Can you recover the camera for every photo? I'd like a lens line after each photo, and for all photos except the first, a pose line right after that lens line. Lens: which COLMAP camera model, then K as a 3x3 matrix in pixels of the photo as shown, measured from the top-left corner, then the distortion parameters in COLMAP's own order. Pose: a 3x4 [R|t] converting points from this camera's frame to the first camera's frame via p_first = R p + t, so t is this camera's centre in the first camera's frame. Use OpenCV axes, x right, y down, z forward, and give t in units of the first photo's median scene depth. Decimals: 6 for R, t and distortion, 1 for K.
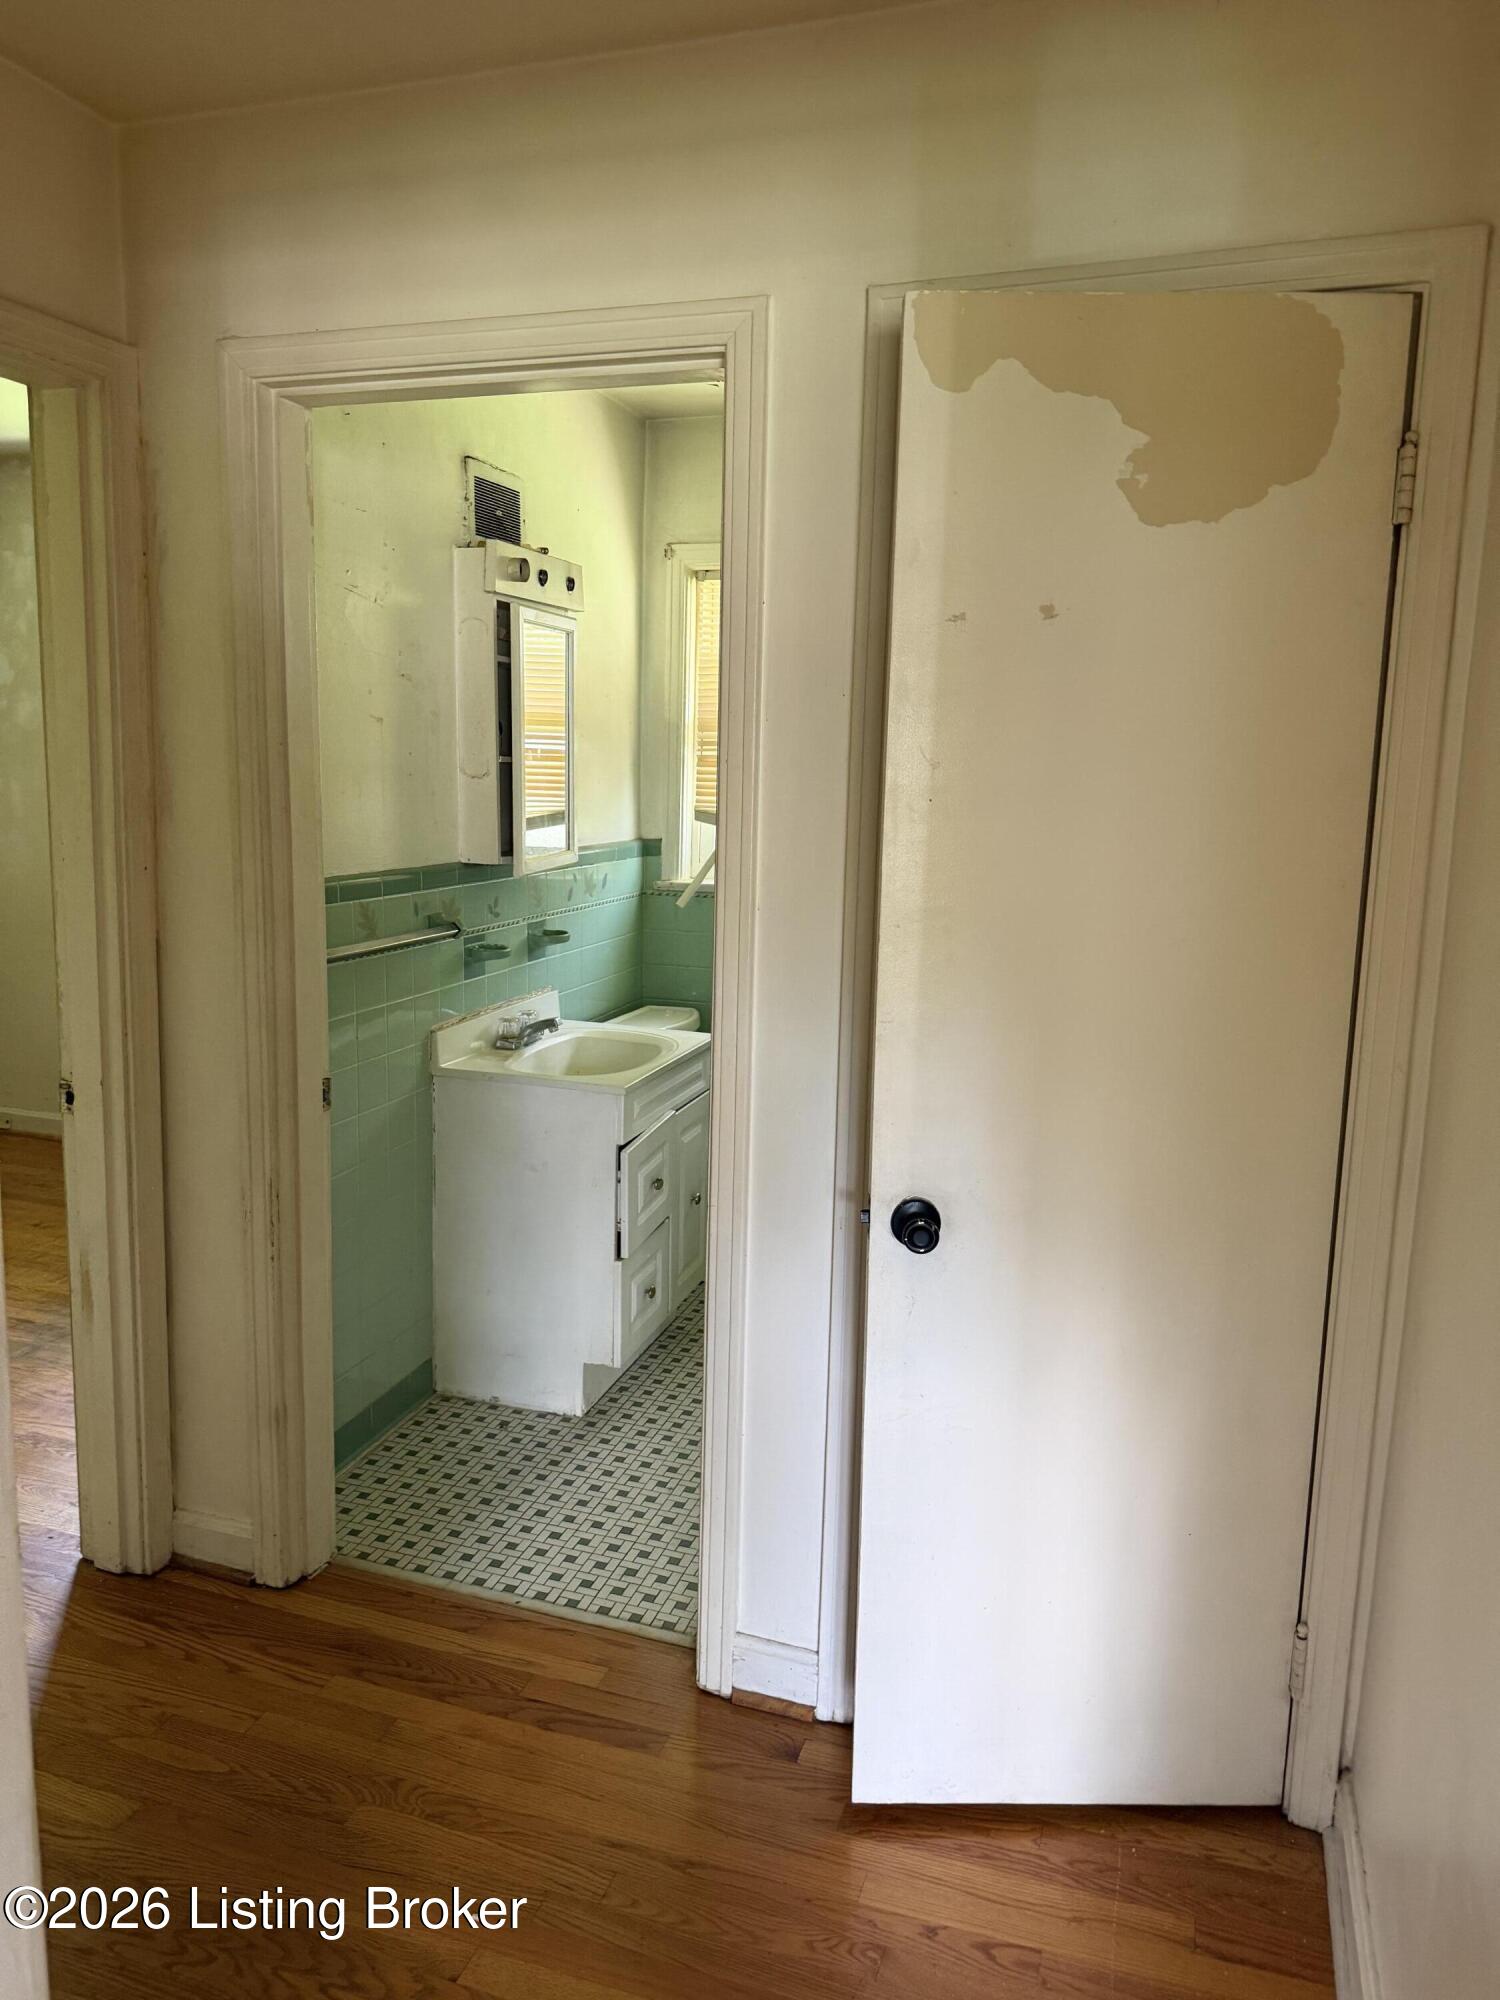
lens RADIAL K [[1428.1, 0, 750.0], [0, 1428.1, 1000.0], [0, 0, 1]] dist [0.226151, -0.000043]
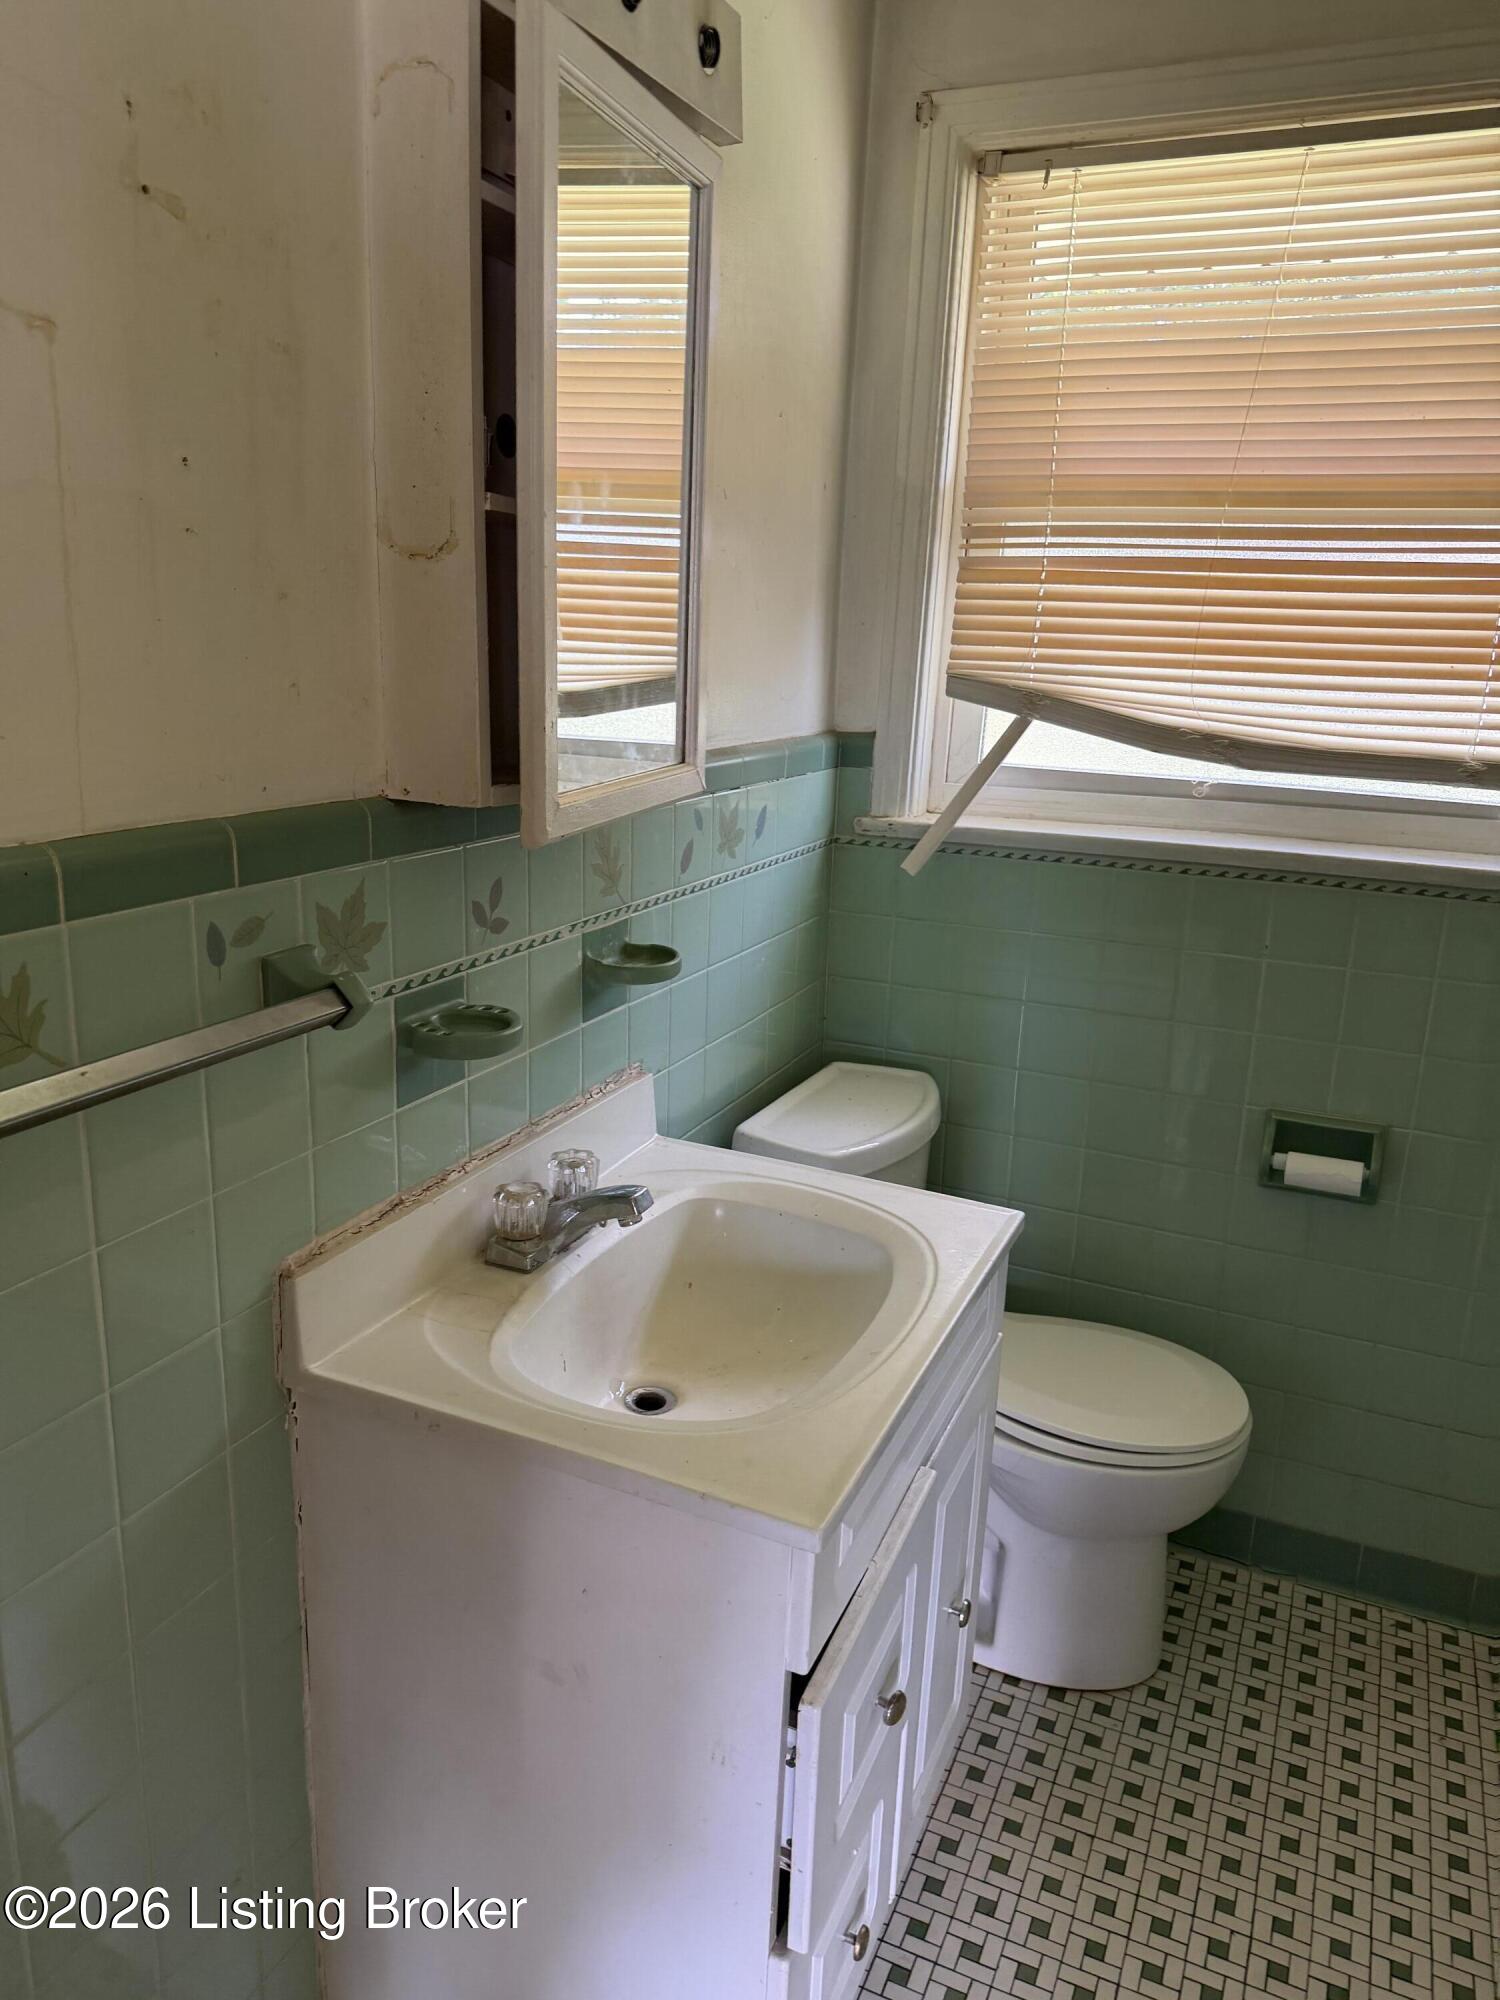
lens RADIAL K [[1421.3, 0, 741.8], [0, 1421.3, 1009.1], [0, 0, 1]] dist [0.127357, -0.167292]
pose [[0.994576, 0.038420, -0.096654, -0.070019], [-0.029948, 0.995703, 0.087626, -0.073497], [0.099605, -0.084256, 0.991453, 0.617503]]
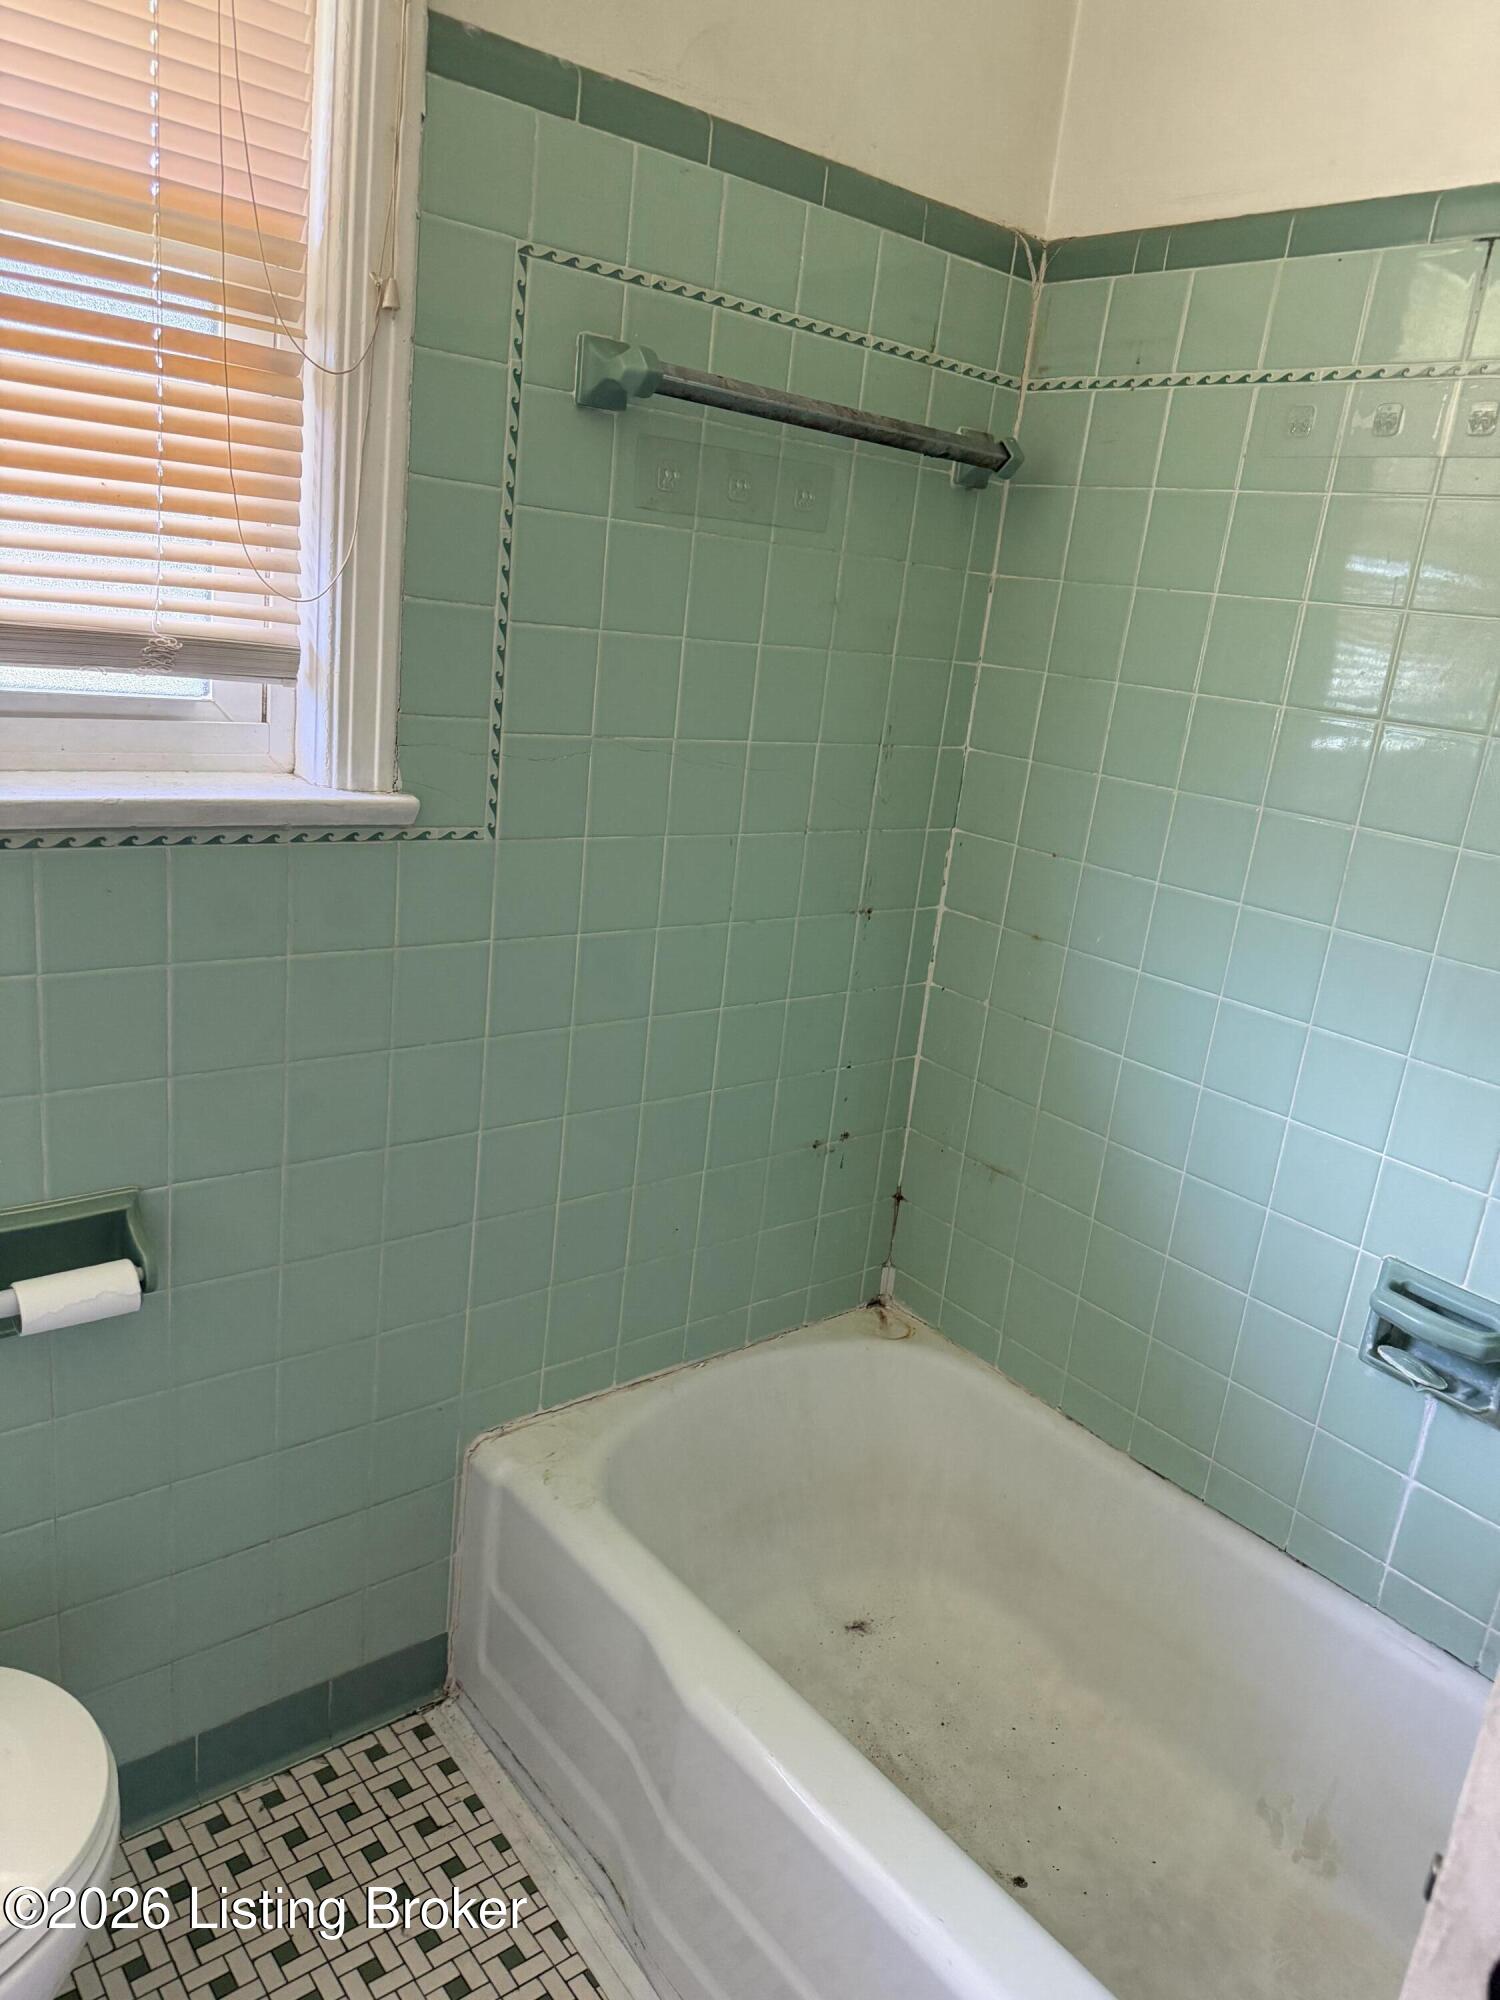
lens RADIAL K [[1413.4, 0, 746.5], [0, 1413.4, 1010.1], [0, 0, 1]] dist [-0.008235, -0.003389]
pose [[0.537907, -0.198380, 0.819330, -0.078797], [0.049919, 0.977707, 0.203954, -0.099243], [-0.841525, -0.068808, 0.535818, 0.872488]]
